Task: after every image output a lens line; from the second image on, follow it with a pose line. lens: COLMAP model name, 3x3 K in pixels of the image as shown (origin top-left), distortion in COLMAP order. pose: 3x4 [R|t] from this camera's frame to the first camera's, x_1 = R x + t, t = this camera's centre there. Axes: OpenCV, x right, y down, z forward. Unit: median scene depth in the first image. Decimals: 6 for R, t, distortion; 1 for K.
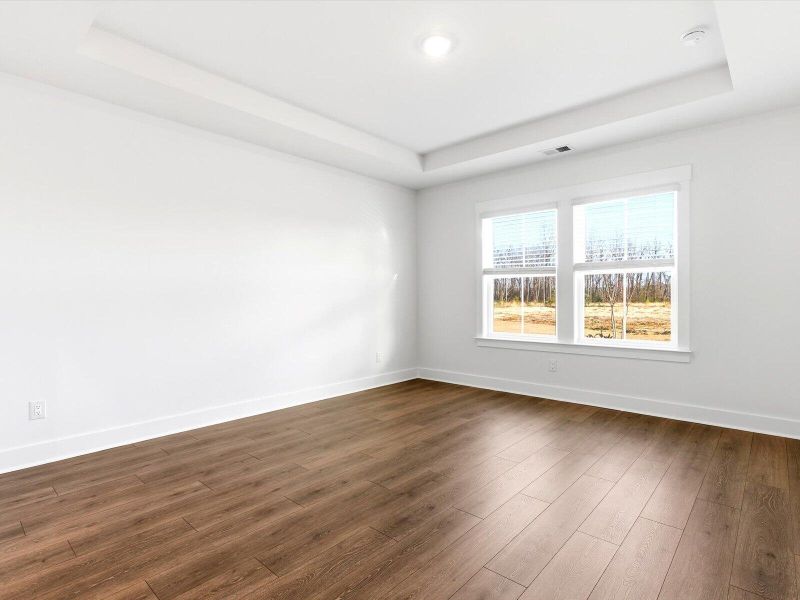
lens RADIAL K [[412.2, 0, 400.0], [0, 412.2, 300.0], [0, 0, 1]] dist [-0.001119, 0.000552]
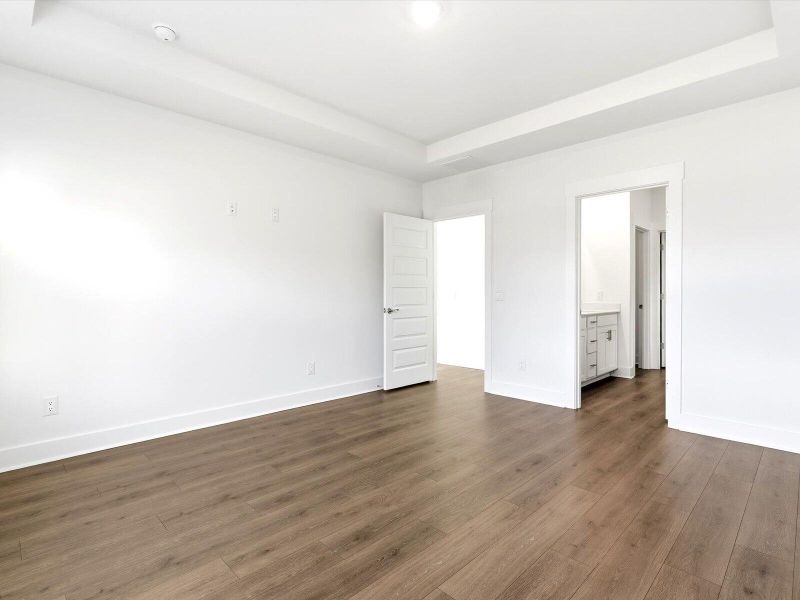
lens RADIAL K [[412.2, 0, 400.0], [0, 412.2, 300.0], [0, 0, 1]] dist [-0.001119, 0.000552]
pose [[-0.998480, 0.005396, 0.054844, 0.099603], [0.006447, 0.999799, 0.018990, -0.013780], [-0.054730, 0.019315, -0.998314, 1.901875]]
